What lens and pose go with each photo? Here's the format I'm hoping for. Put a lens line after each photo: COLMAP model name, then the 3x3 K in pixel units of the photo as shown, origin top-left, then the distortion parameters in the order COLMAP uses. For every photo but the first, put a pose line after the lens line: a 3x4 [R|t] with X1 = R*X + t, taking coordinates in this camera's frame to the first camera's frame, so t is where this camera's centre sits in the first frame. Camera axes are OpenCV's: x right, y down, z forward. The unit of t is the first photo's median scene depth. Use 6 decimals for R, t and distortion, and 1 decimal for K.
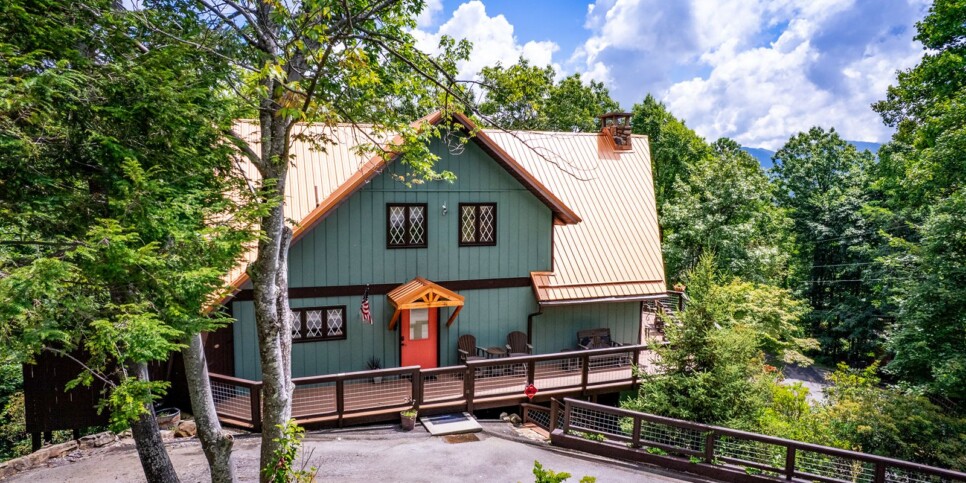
lens RADIAL K [[618.3, 0, 483.0], [0, 618.3, 241.5], [0, 0, 1]] dist [-0.064185, 0.051719]
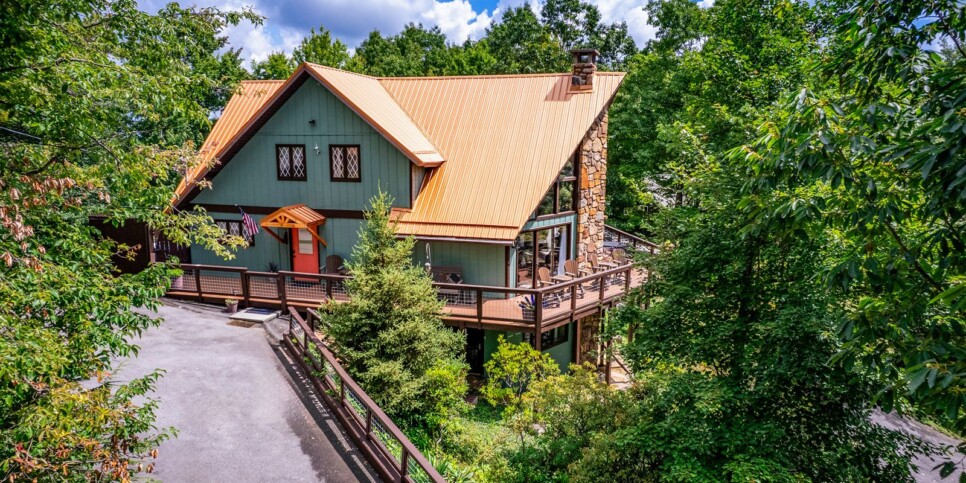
lens RADIAL K [[618.3, 0, 483.0], [0, 618.3, 241.5], [0, 0, 1]] dist [-0.064185, 0.051719]
pose [[0.810618, 0.102348, -0.576562, 0.938824], [-0.048530, 0.992962, 0.108033, -0.019911], [0.583561, -0.059593, 0.809880, 0.202431]]
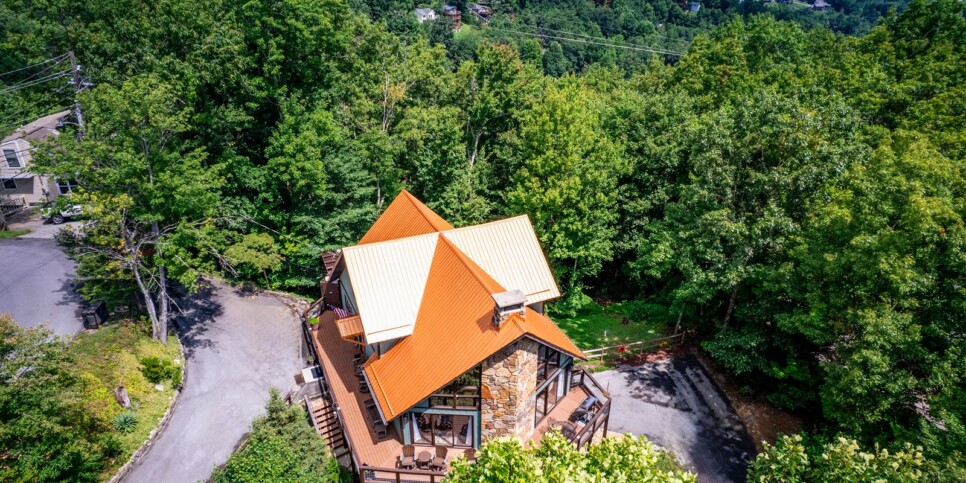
lens RADIAL K [[618.3, 0, 483.0], [0, 618.3, 241.5], [0, 0, 1]] dist [-0.064185, 0.051719]
pose [[0.074995, 0.448907, -0.890426, 1.615373], [-0.099478, 0.891854, 0.441248, -1.093884], [0.992210, 0.055487, 0.111541, 1.184491]]
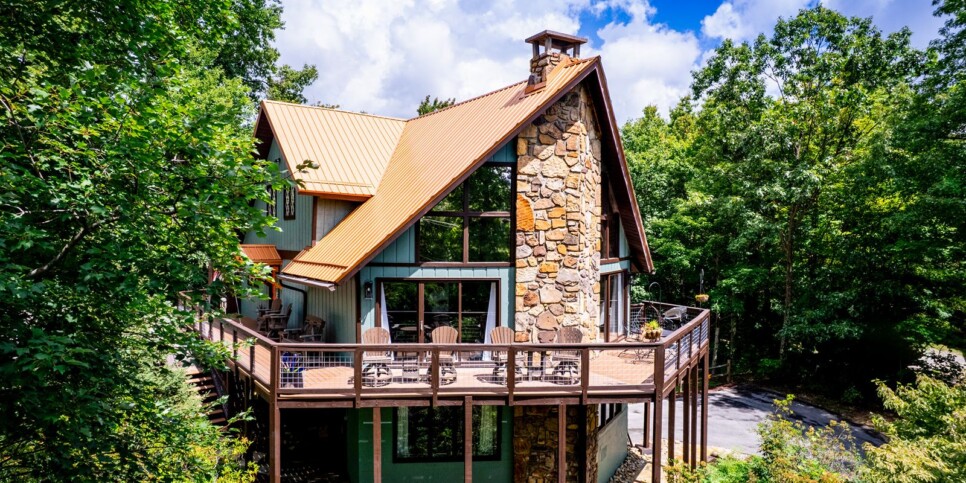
lens RADIAL K [[618.3, 0, 483.0], [0, 618.3, 241.5], [0, 0, 1]] dist [-0.064185, 0.051719]
pose [[0.231436, 0.001884, -0.972848, 1.192217], [-0.089140, 0.995833, -0.019278, 0.038400], [0.968758, 0.091181, 0.230640, 1.138158]]
